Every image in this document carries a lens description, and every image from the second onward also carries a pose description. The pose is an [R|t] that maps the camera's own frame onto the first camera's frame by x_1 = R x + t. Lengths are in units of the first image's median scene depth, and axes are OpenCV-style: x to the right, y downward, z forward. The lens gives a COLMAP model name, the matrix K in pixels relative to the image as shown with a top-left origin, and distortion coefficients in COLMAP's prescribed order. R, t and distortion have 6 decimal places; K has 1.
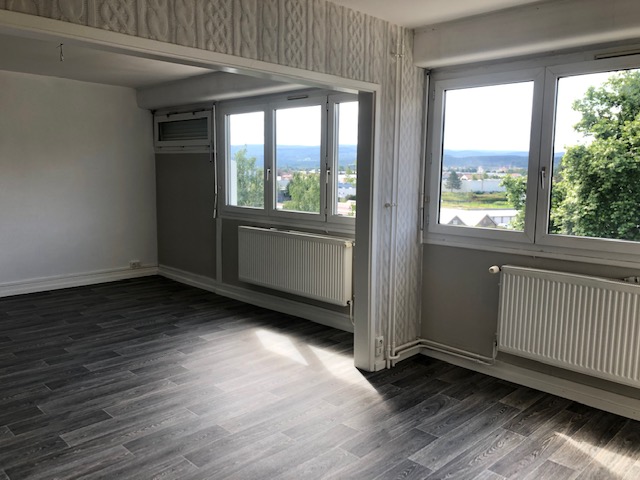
lens RADIAL K [[536.2, 0, 345.0], [0, 536.2, 261.4], [0, 0, 1]] dist [0.020160, 0.005291]
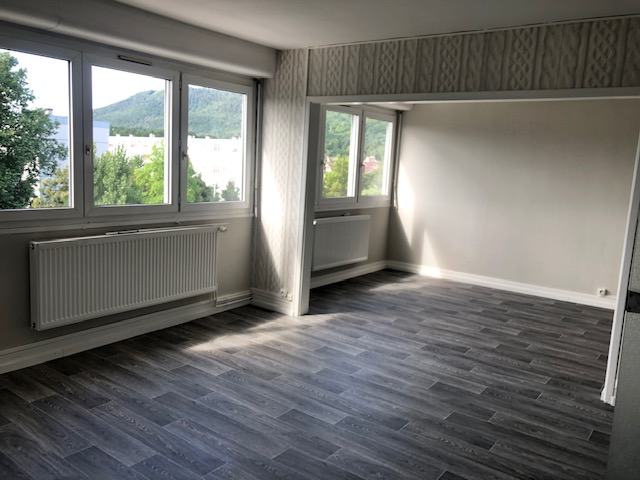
lens RADIAL K [[536.2, 0, 317.5], [0, 536.2, 242.7], [0, 0, 1]] dist [0.020160, 0.005291]
pose [[-0.147722, -0.160411, 0.975934, -0.630975], [0.116459, 0.977074, 0.178226, -0.102599], [-0.982148, 0.139984, -0.125654, 0.580288]]
